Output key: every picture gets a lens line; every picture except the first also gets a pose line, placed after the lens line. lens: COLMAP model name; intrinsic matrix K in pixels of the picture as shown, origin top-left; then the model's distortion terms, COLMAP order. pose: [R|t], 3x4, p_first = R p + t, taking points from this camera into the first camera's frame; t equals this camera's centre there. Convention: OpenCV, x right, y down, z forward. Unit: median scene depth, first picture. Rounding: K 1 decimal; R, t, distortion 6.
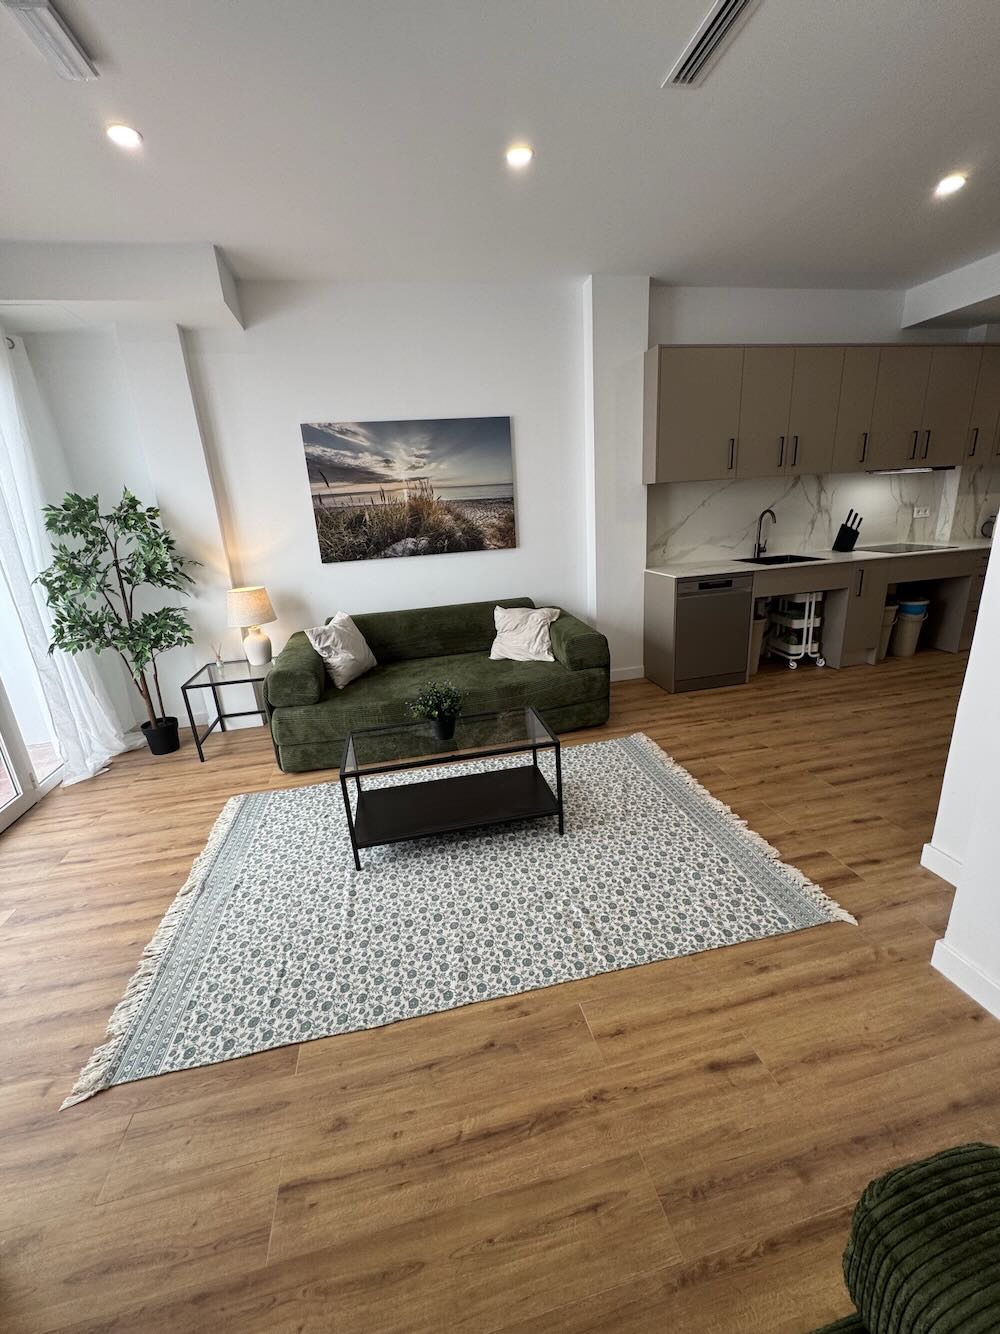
lens RADIAL K [[532.4, 0, 503.7], [0, 532.4, 666.7], [0, 0, 1]] dist [-0.004070, -0.000487]
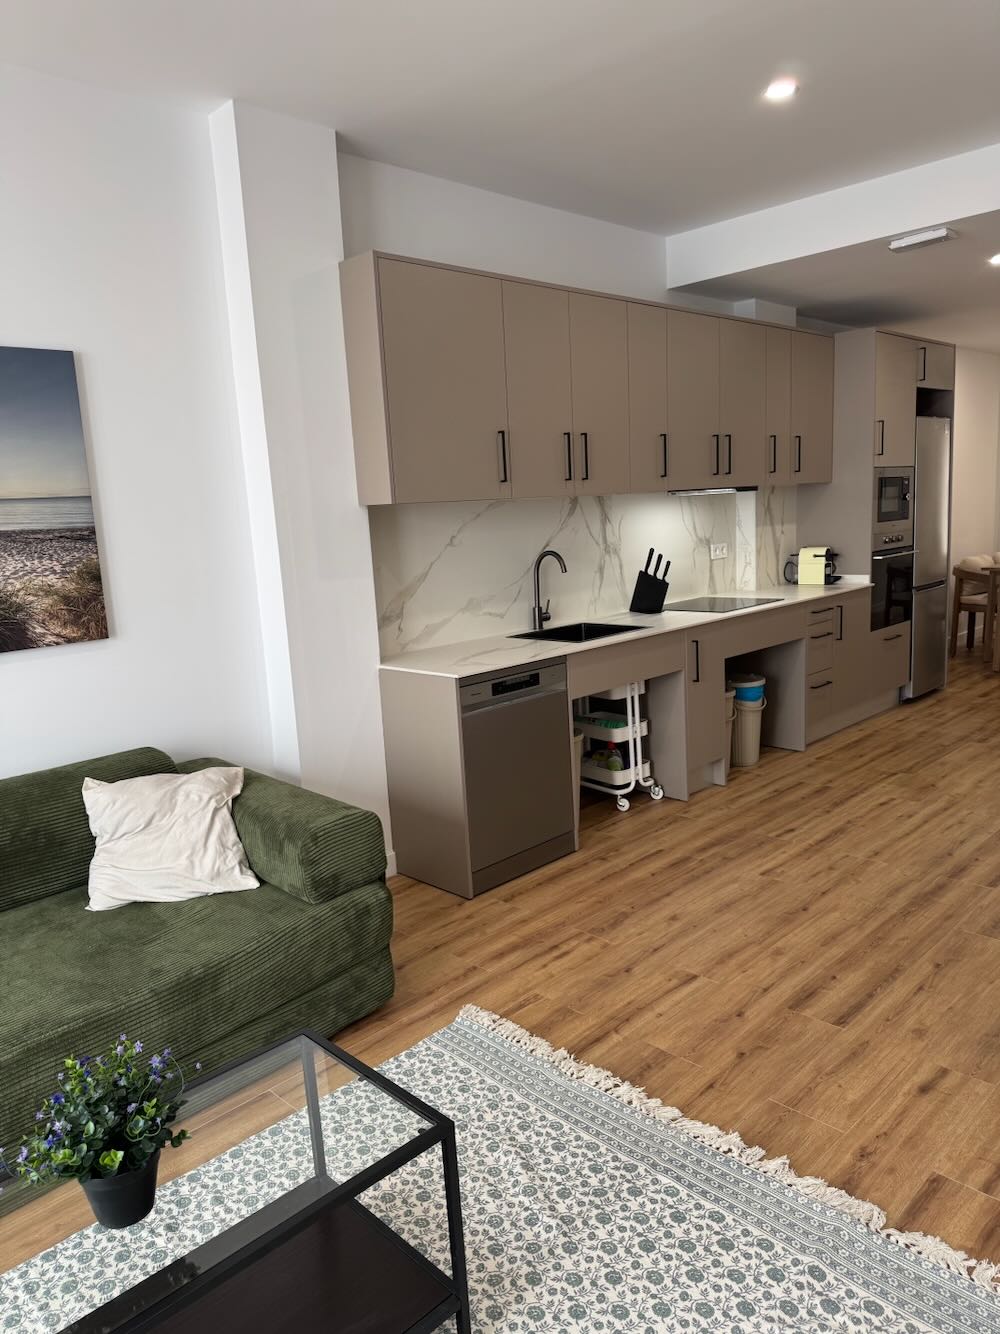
lens RADIAL K [[937.3, 0, 500.2], [0, 937.3, 673.9], [0, 0, 1]] dist [0.043560, -0.053609]
pose [[0.843595, -0.078273, 0.531245, -0.135510], [0.159504, 0.981193, -0.108718, -0.066541], [-0.512744, 0.176450, 0.840214, 0.211230]]
